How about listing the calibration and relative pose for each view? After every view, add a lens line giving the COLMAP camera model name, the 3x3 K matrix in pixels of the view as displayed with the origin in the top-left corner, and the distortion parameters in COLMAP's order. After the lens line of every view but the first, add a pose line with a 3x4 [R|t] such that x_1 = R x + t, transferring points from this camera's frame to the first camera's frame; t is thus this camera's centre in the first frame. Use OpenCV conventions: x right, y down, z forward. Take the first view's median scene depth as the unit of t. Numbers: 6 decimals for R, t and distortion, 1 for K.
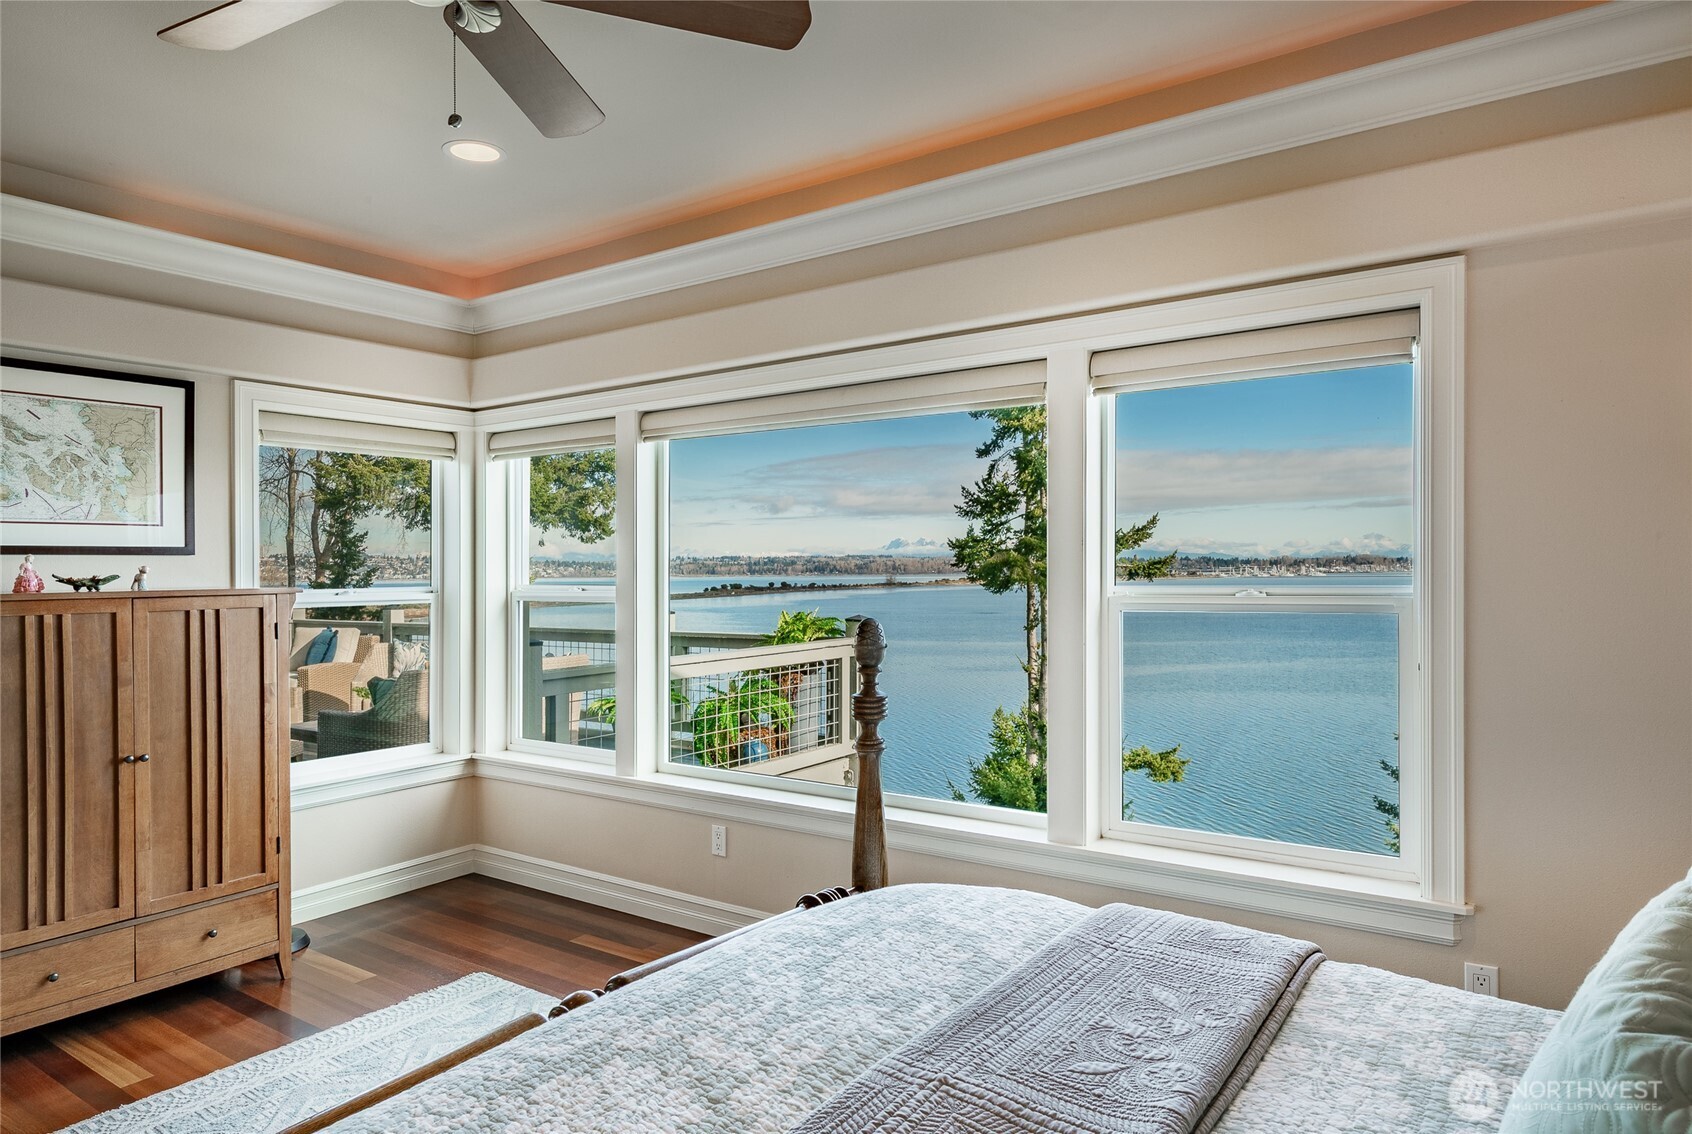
lens RADIAL K [[1036.4, 0, 856.9], [0, 1036.4, 570.7], [0, 0, 1]] dist [0.016517, 0.000190]
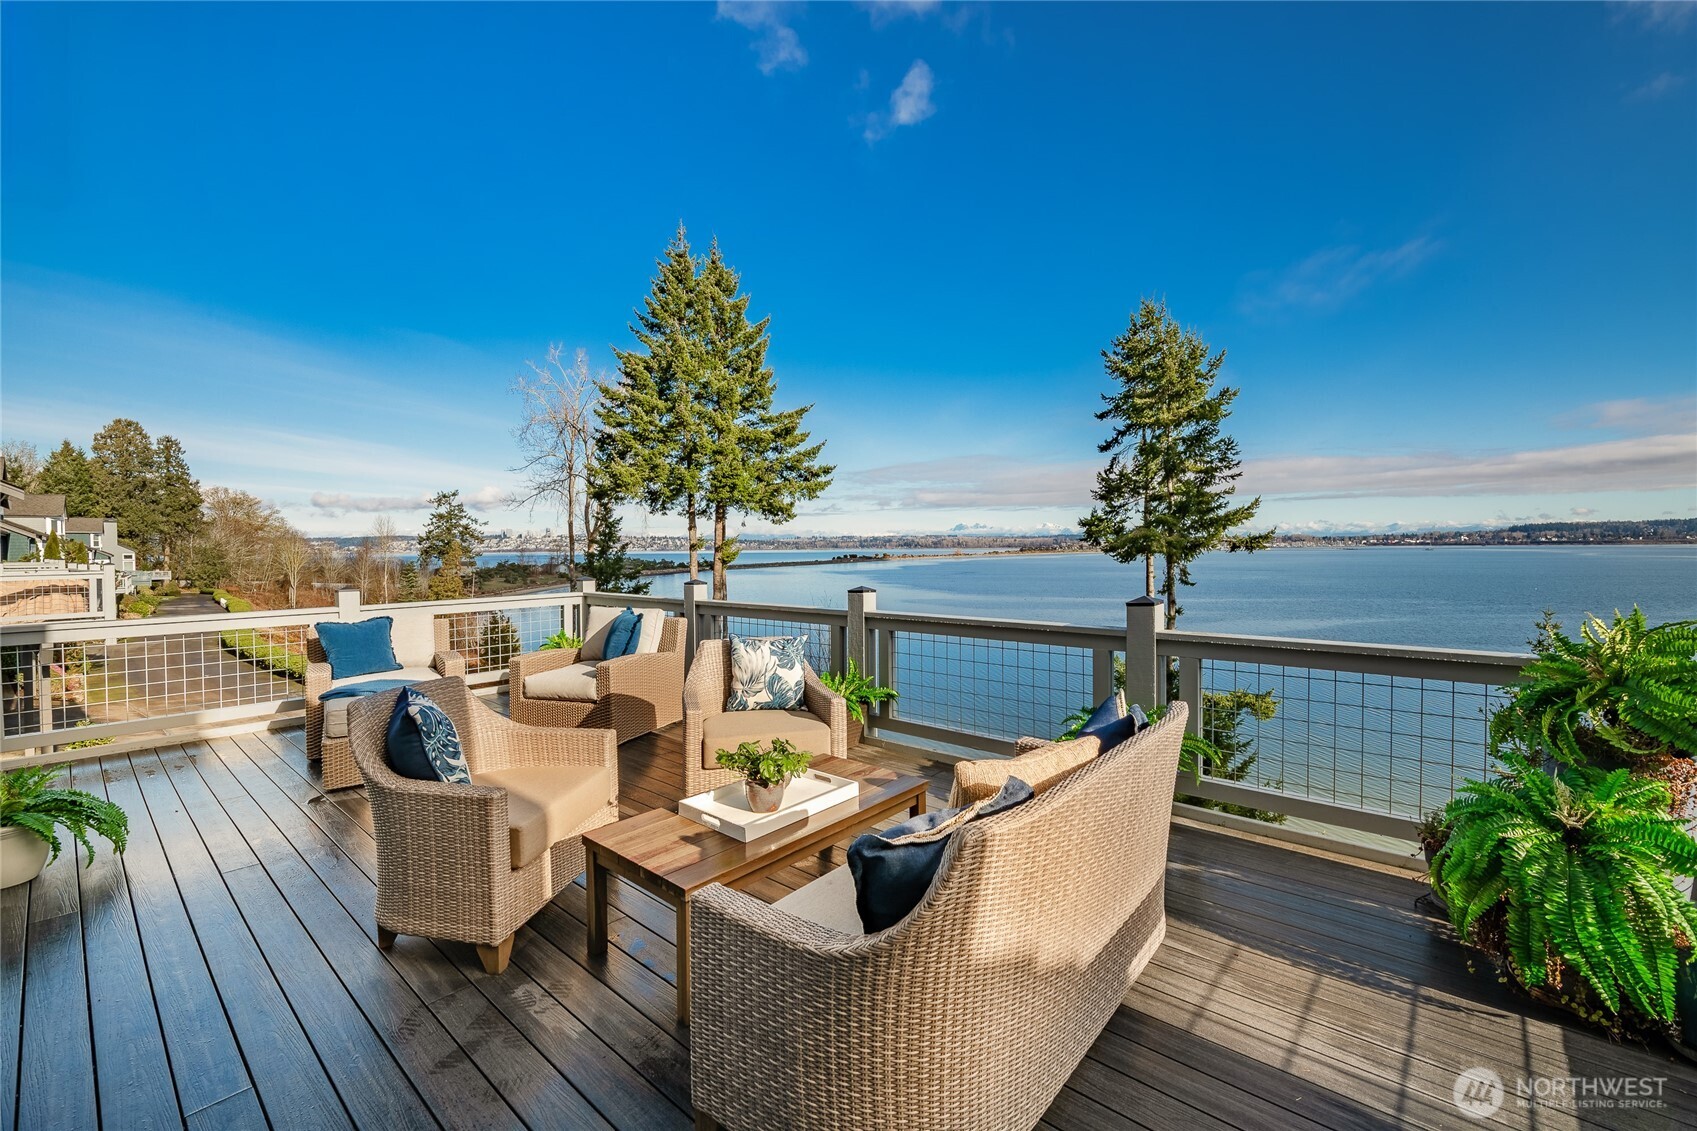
lens RADIAL K [[696.8, 0, 856.4], [0, 696.8, 562.0], [0, 0, 1]] dist [0.001113, -0.001318]
pose [[0.994252, 0.002949, -0.107022, -0.060723], [-0.000433, 0.999723, 0.023523, 0.001231], [0.107062, -0.023341, 0.993978, 0.106429]]
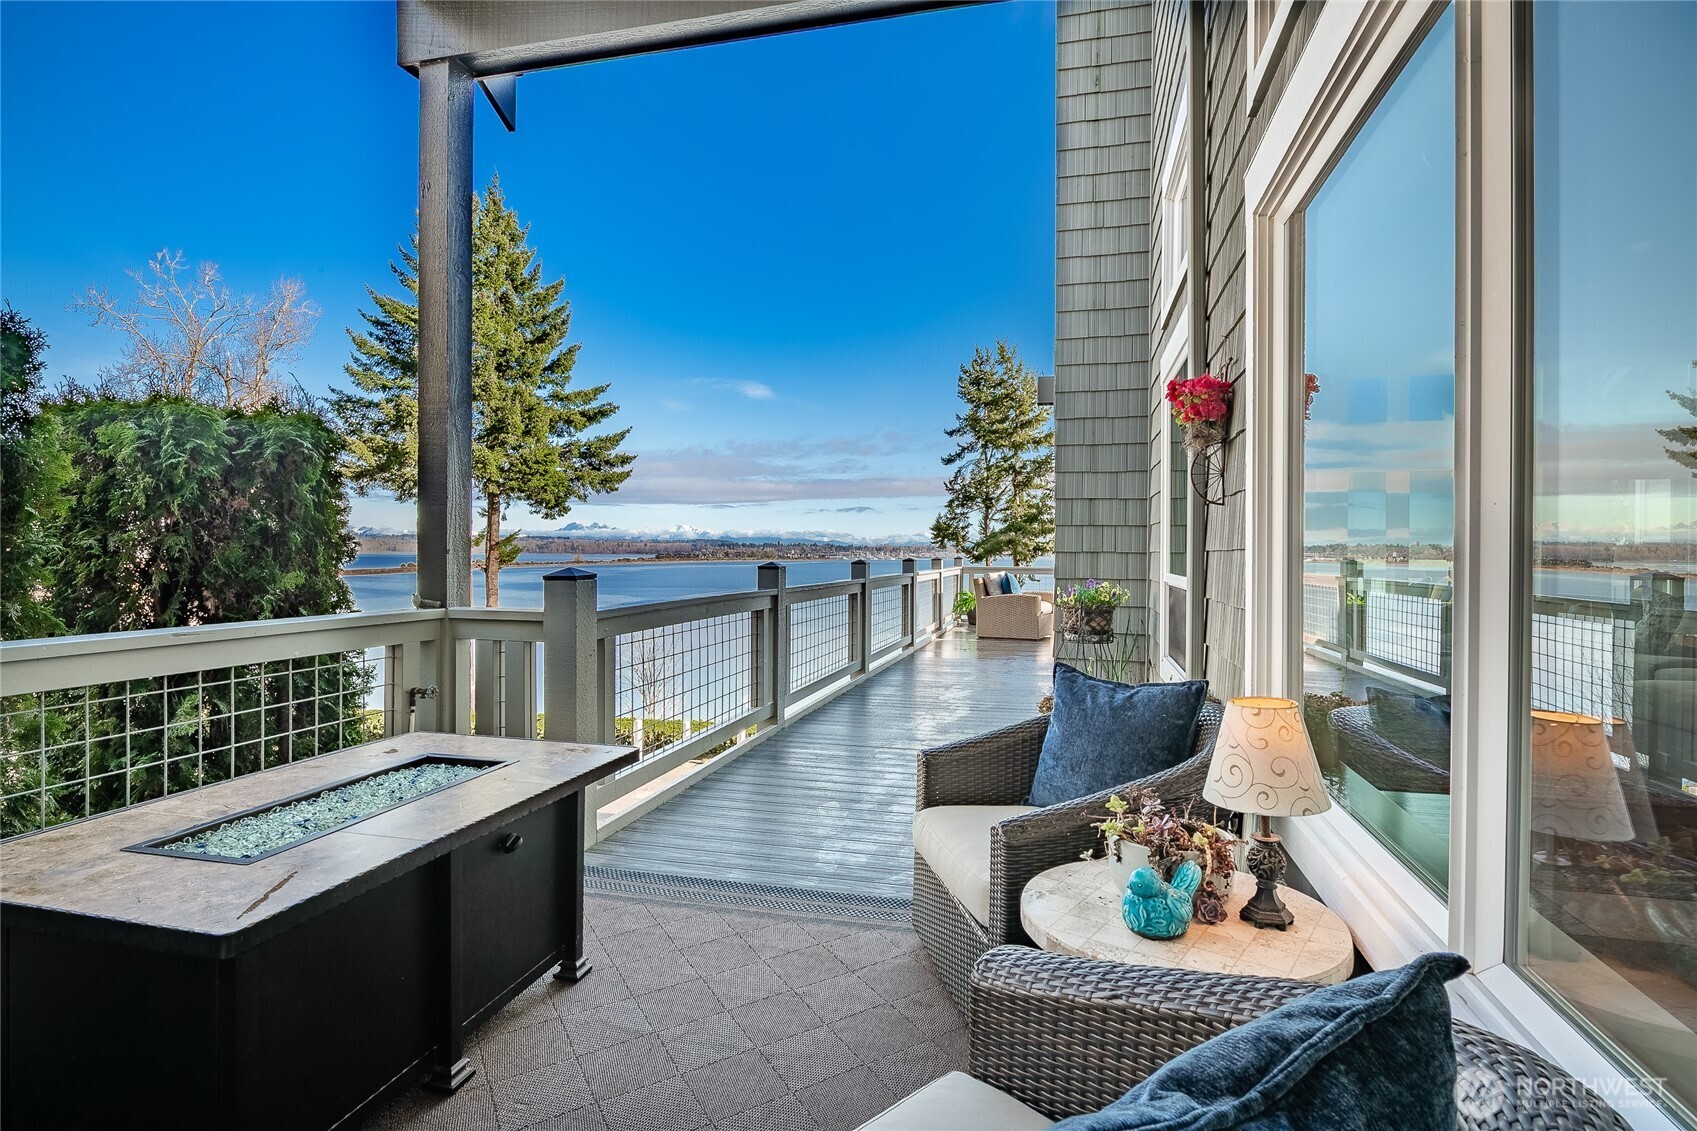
lens RADIAL K [[874.9, 0, 857.5], [0, 874.9, 555.5], [0, 0, 1]] dist [0.008871, -0.004654]
pose [[0.935310, 0.013695, 0.353563, -0.292982], [-0.014812, 0.999890, 0.000453, 0.008776], [-0.353518, -0.005661, 0.935410, -0.028349]]
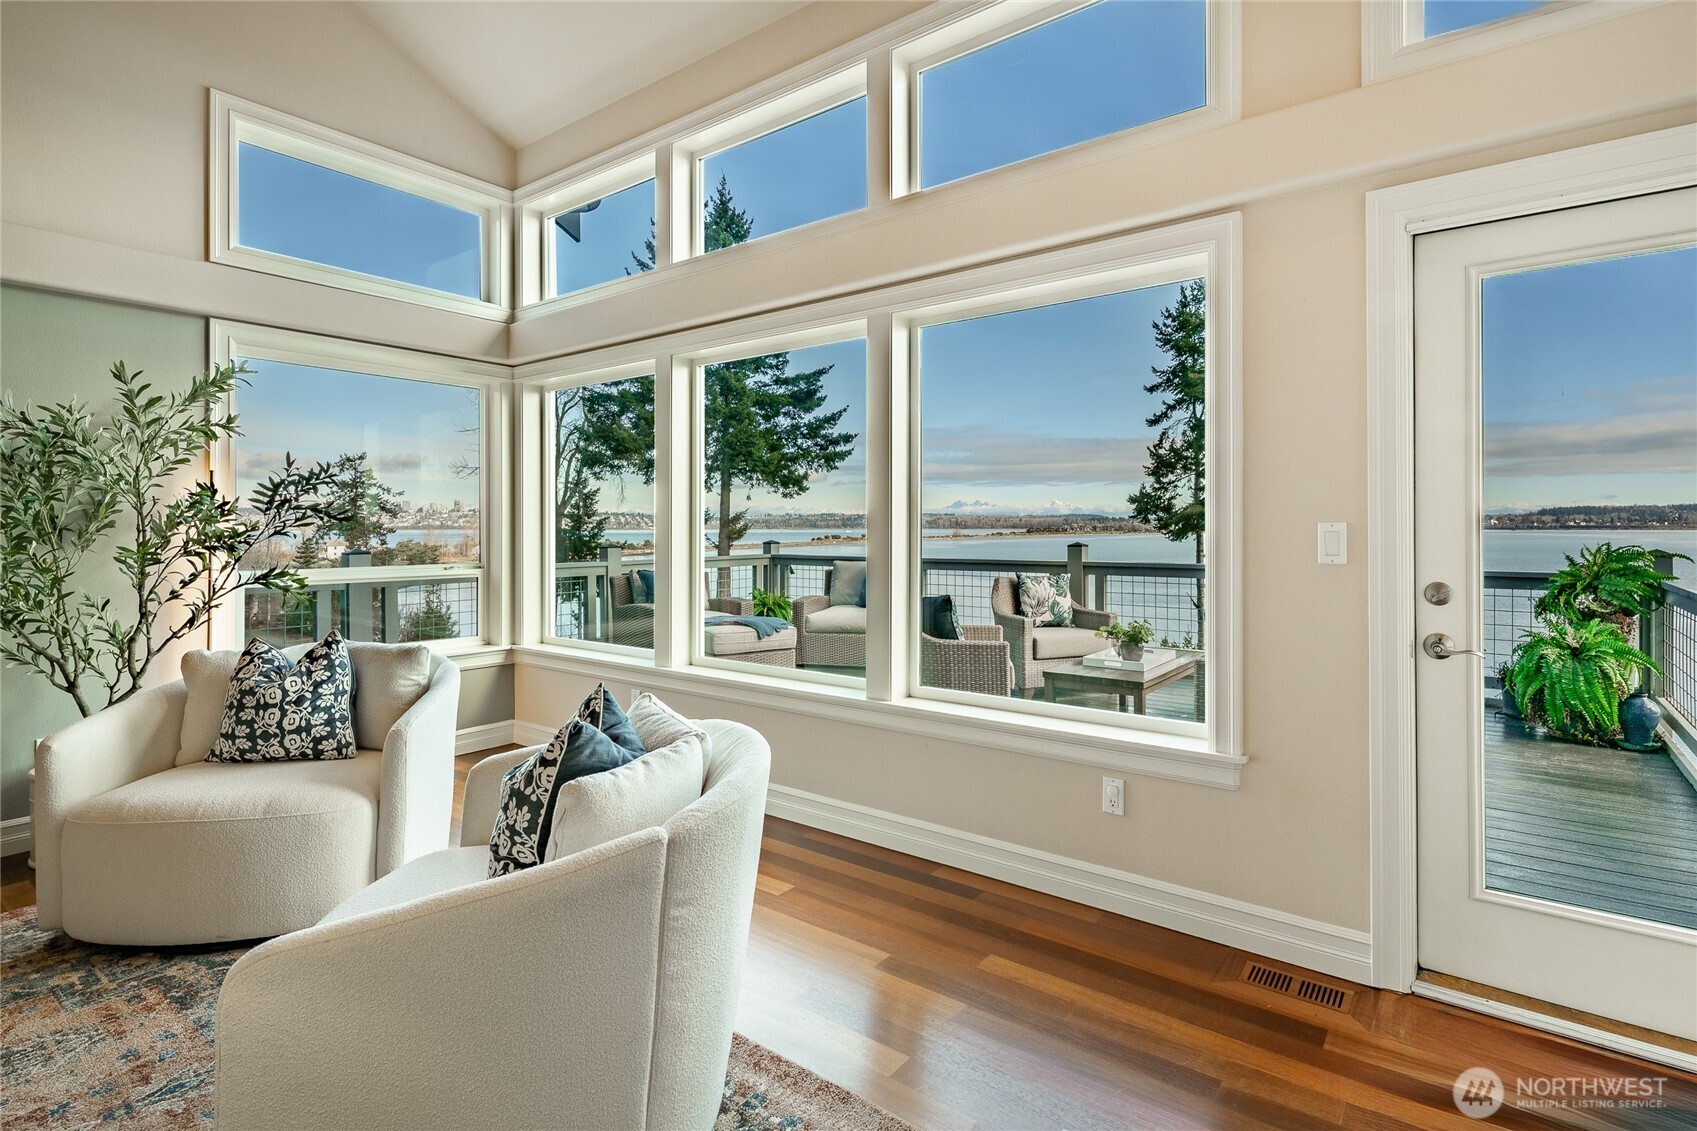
lens RADIAL K [[814.0, 0, 923.6], [0, 814.0, 527.6], [0, 0, 1]] dist [0.002865, 0.001606]
pose [[0.999967, 0.008041, -0.000628, -0.103259], [-0.008040, 0.999964, 0.002591, 0.004611], [0.000649, -0.002586, 0.999996, 0.050730]]
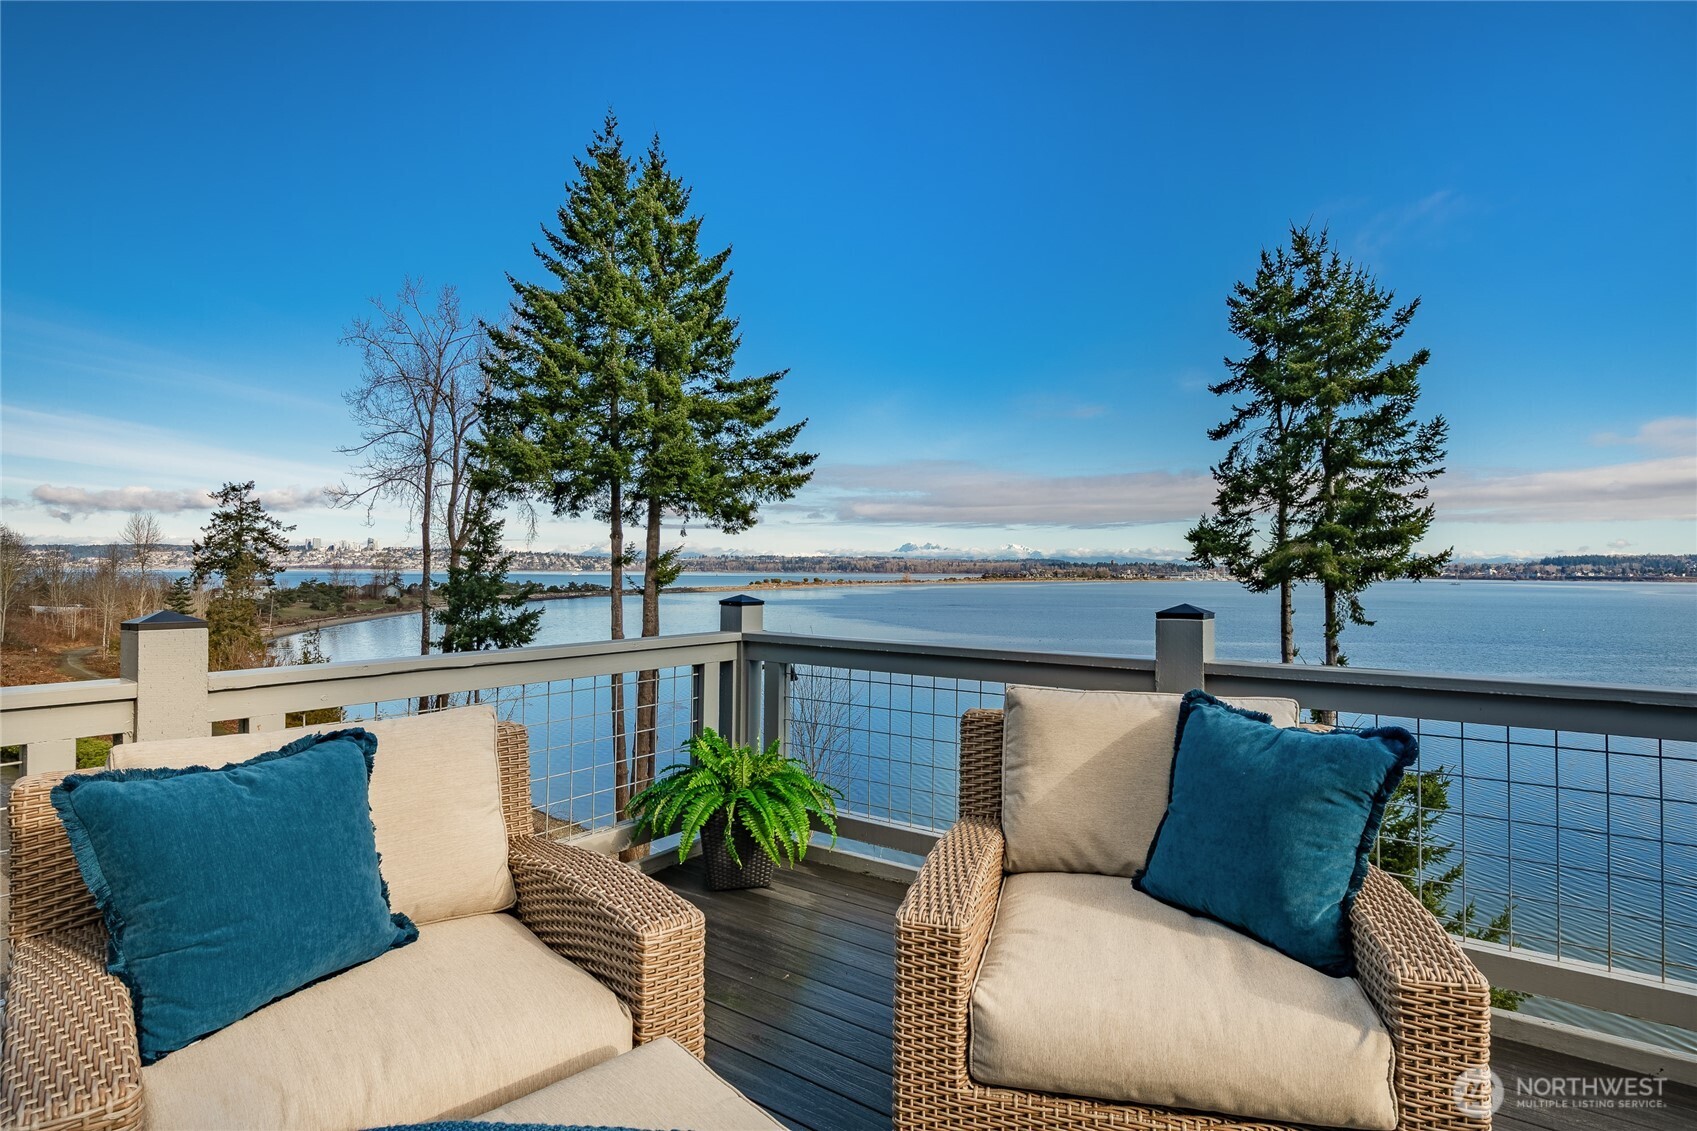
lens RADIAL K [[874.9, 0, 853.5], [0, 874.9, 559.0], [0, 0, 1]] dist [0.008871, -0.004654]
pose [[0.999675, 0.017168, -0.018819, -0.130721], [-0.017392, 0.999779, -0.011818, 0.005966], [0.018612, 0.012142, 0.999753, 0.177503]]
